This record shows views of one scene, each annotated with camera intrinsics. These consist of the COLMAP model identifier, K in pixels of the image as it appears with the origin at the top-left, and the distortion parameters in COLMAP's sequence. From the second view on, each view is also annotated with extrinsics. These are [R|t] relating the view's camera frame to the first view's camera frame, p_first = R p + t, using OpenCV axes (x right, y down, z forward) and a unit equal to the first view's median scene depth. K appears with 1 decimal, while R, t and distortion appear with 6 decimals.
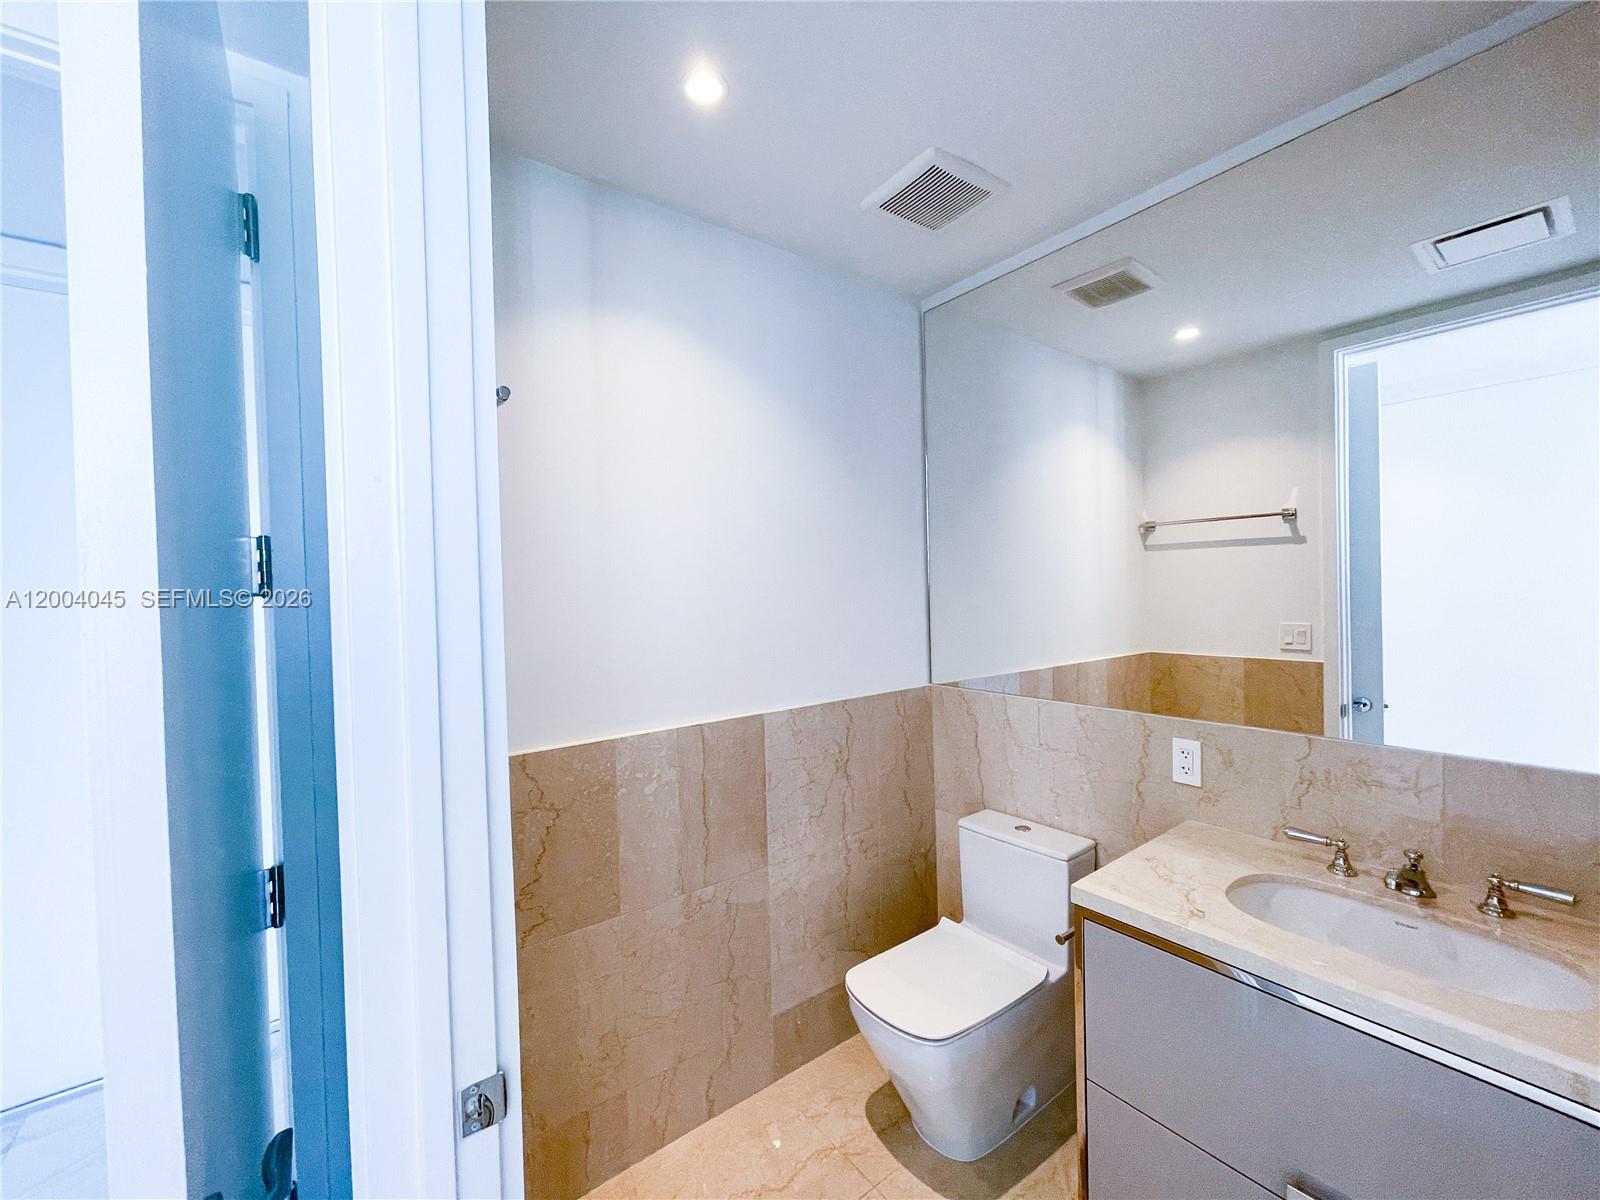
lens RADIAL K [[655.9, 0, 799.2], [0, 655.9, 601.2], [0, 0, 1]] dist [0.002599, -0.001072]
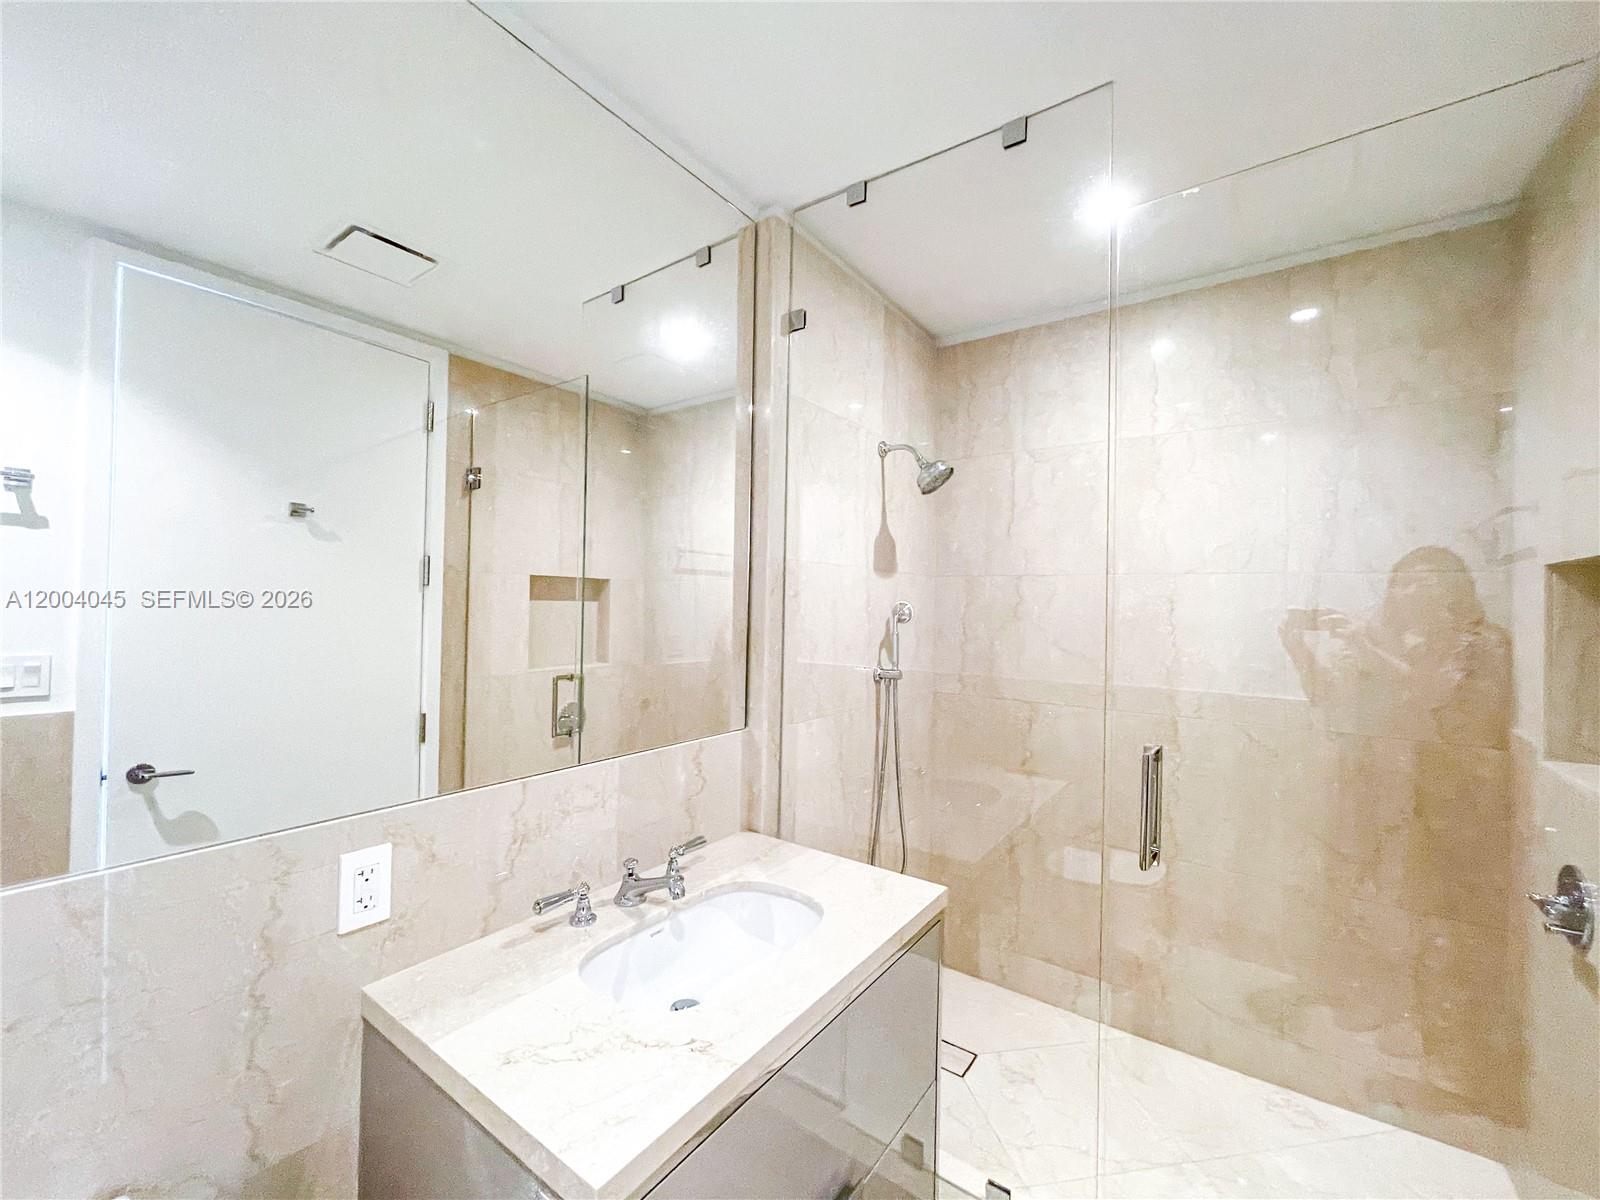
lens RADIAL K [[655.9, 0, 797.9], [0, 655.9, 601.8], [0, 0, 1]] dist [0.002599, -0.001072]
pose [[-0.295766, 0.030288, 0.954780, -0.062763], [0.008190, 0.999541, -0.029171, 0.009853], [-0.955225, -0.000808, -0.295878, 0.608685]]
